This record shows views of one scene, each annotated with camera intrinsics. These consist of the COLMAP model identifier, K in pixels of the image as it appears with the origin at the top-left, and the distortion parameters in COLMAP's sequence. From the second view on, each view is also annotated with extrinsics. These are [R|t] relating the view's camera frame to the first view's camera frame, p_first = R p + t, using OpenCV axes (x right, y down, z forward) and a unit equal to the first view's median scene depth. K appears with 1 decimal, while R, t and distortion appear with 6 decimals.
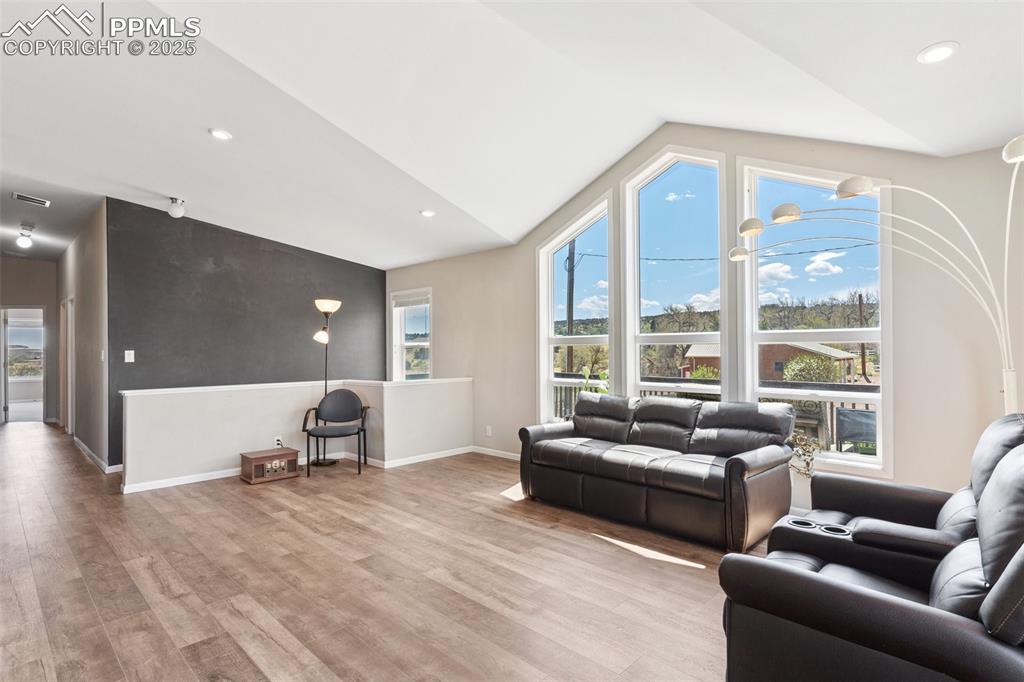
lens RADIAL K [[514.4, 0, 514.0], [0, 514.4, 344.1], [0, 0, 1]] dist [0.012577, 0.000111]
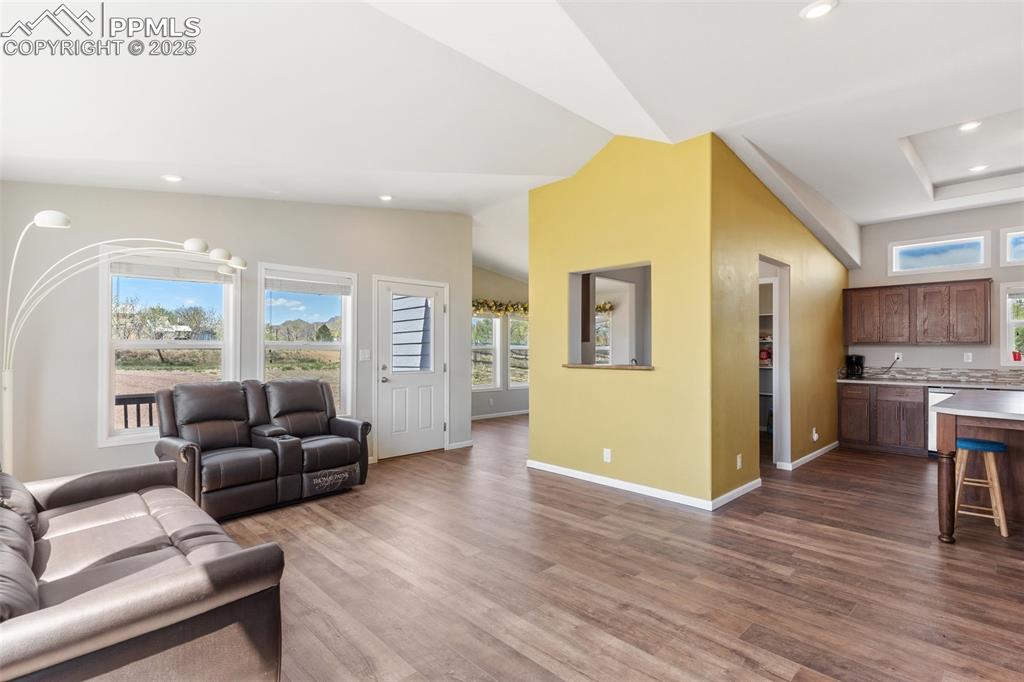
lens RADIAL K [[493.8, 0, 510.3], [0, 493.8, 345.6], [0, 0, 1]] dist [-0.000645, -0.000409]
pose [[-0.999550, 0.004110, 0.029720, -0.219609], [0.003713, 0.999903, -0.013400, 0.011792], [-0.029772, -0.013284, -0.999468, 1.696054]]
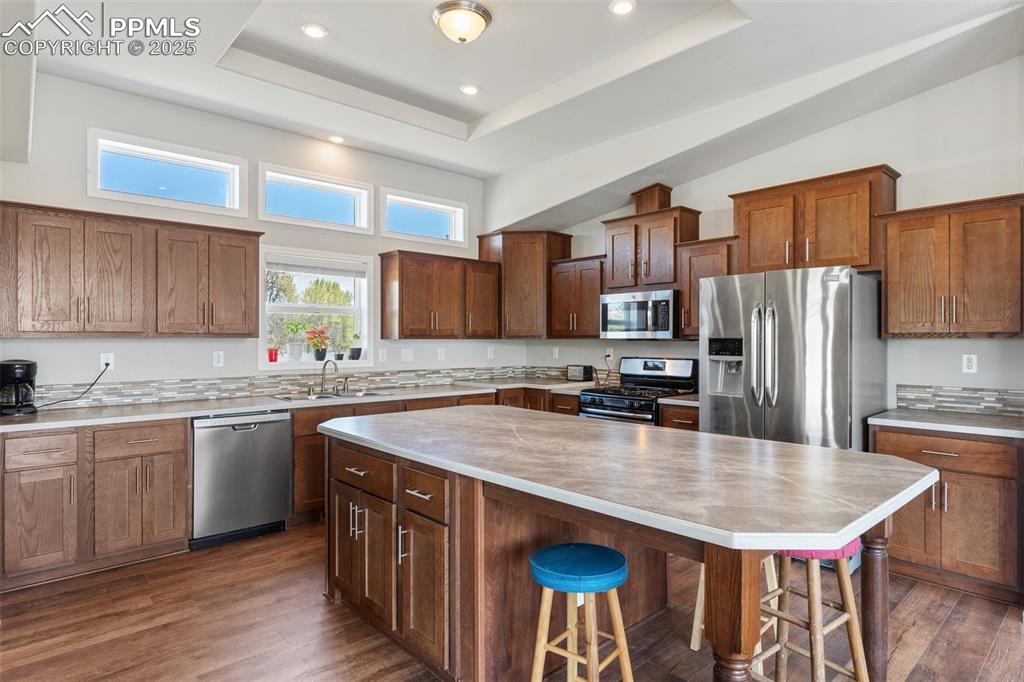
lens RADIAL K [[562.2, 0, 506.9], [0, 562.2, 339.6], [0, 0, 1]] dist [-0.000874, -0.000009]
pose [[-0.062746, 0.005426, -0.998015, -0.615962], [0.003752, 0.999979, 0.005200, -0.008495], [0.998023, -0.003418, -0.062765, 0.621543]]
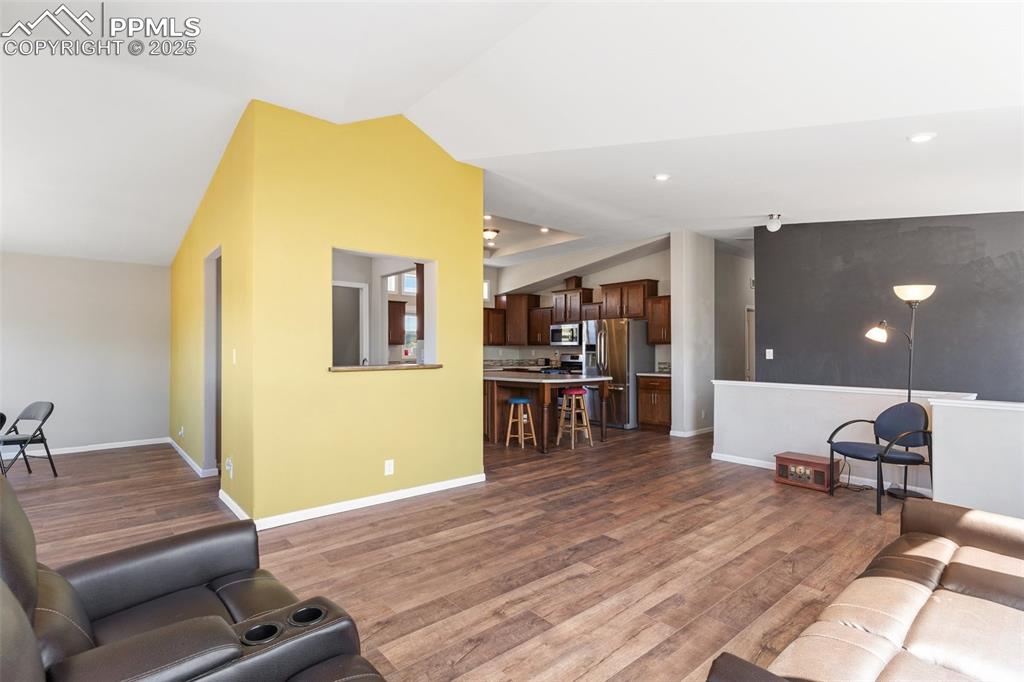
lens RADIAL K [[493.8, 0, 510.3], [0, 493.8, 345.6], [0, 0, 1]] dist [-0.000645, -0.000409]
pose [[-0.082551, -0.001747, -0.996585, 0.686632], [0.007015, 0.999973, -0.002334, 0.003991], [0.996562, -0.007183, -0.082537, 0.770280]]
